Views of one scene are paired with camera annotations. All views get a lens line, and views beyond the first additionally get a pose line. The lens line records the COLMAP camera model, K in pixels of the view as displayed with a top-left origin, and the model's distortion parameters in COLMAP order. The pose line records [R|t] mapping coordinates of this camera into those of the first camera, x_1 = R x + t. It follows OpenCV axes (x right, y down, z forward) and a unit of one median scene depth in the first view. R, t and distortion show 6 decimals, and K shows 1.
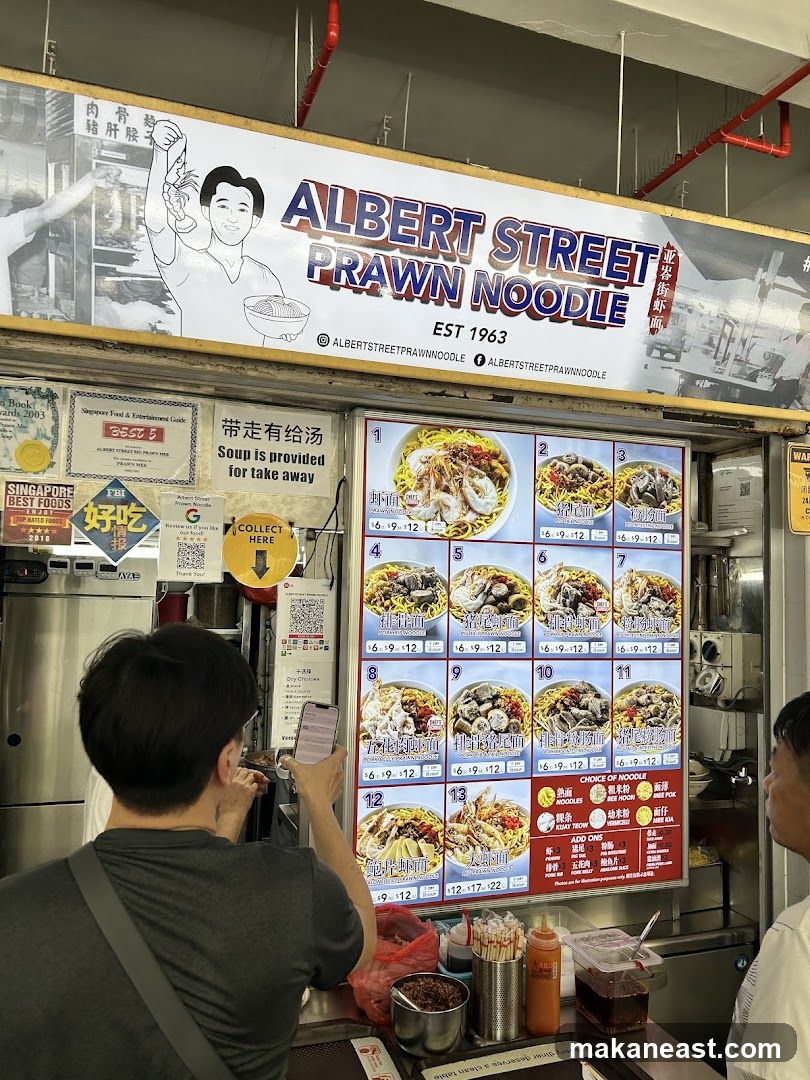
lens RADIAL K [[810.6, 0, 398.2], [0, 810.6, 538.7], [0, 0, 1]] dist [0.095405, -0.230814]
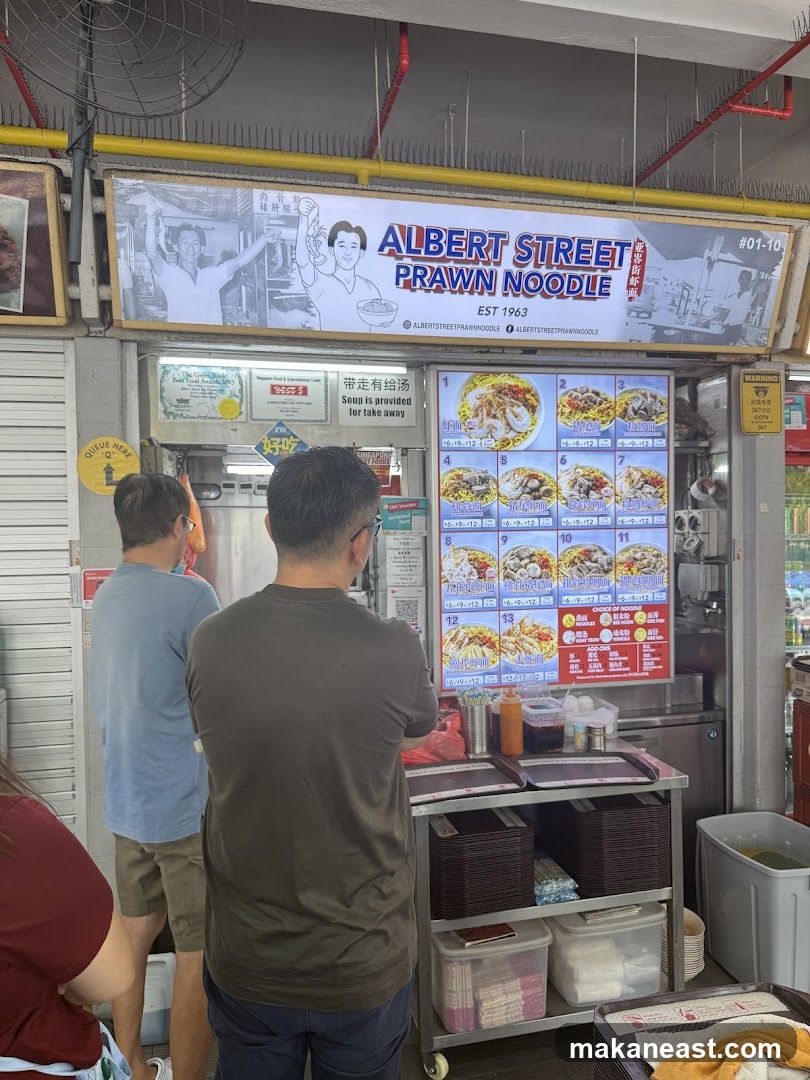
lens RADIAL K [[769.5, 0, 405.0], [0, 769.5, 540.0], [0, 0, 1]] dist [0.156080, -0.402639]
pose [[0.993731, -0.035925, -0.105865, 0.039676], [0.045486, 0.994963, 0.089330, 0.030041], [0.102123, -0.093586, 0.990360, -0.434556]]
